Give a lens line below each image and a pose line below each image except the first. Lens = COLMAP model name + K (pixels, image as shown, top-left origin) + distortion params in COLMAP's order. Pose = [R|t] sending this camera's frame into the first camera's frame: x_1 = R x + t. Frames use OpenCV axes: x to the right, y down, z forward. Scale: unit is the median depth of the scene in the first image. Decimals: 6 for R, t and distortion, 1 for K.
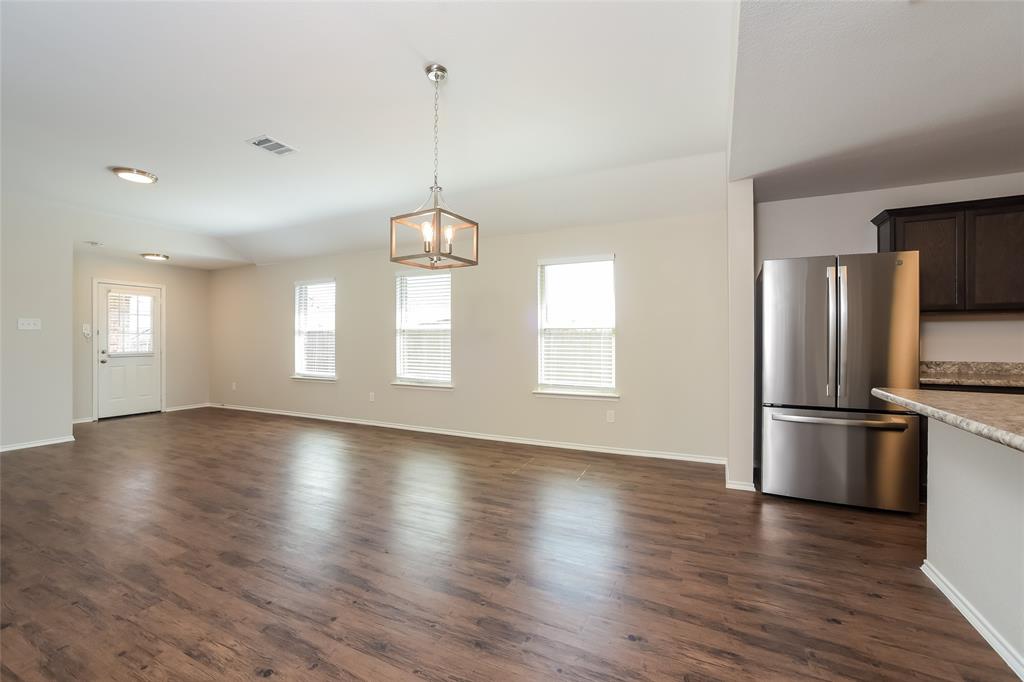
lens RADIAL K [[447.7, 0, 507.6], [0, 447.7, 336.6], [0, 0, 1]] dist [0.020961, 0.000359]
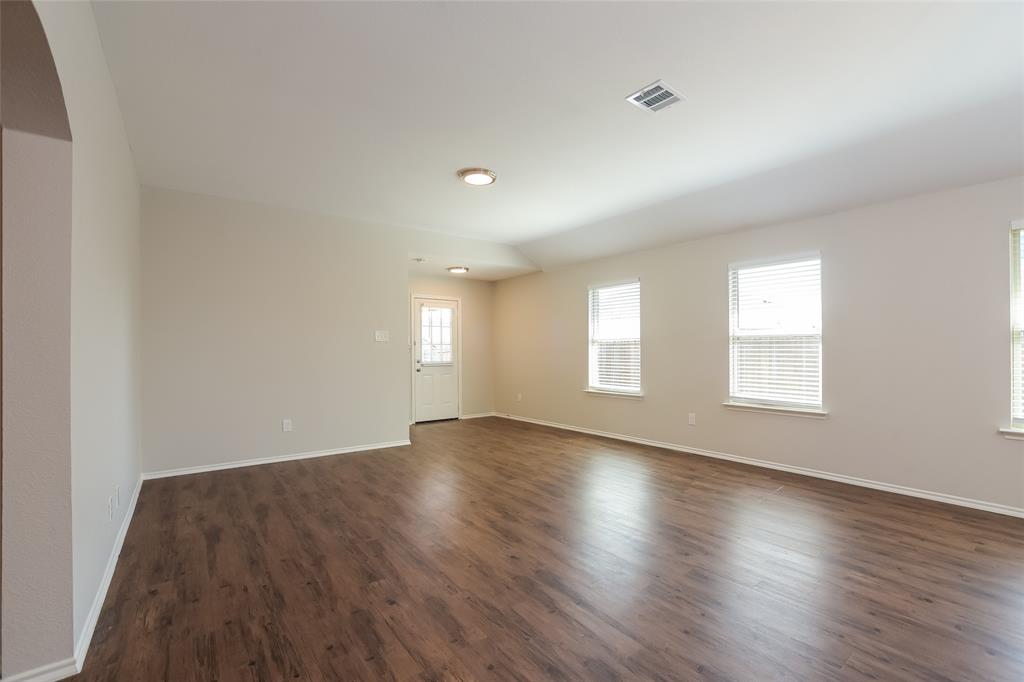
lens RADIAL K [[435.9, 0, 514.6], [0, 435.9, 348.5], [0, 0, 1]] dist [-0.000863, 0.000273]
pose [[0.922875, -0.004729, -0.385070, -0.276339], [0.006749, 0.999970, 0.003895, 0.000247], [0.385040, -0.006193, 0.922879, 0.132050]]
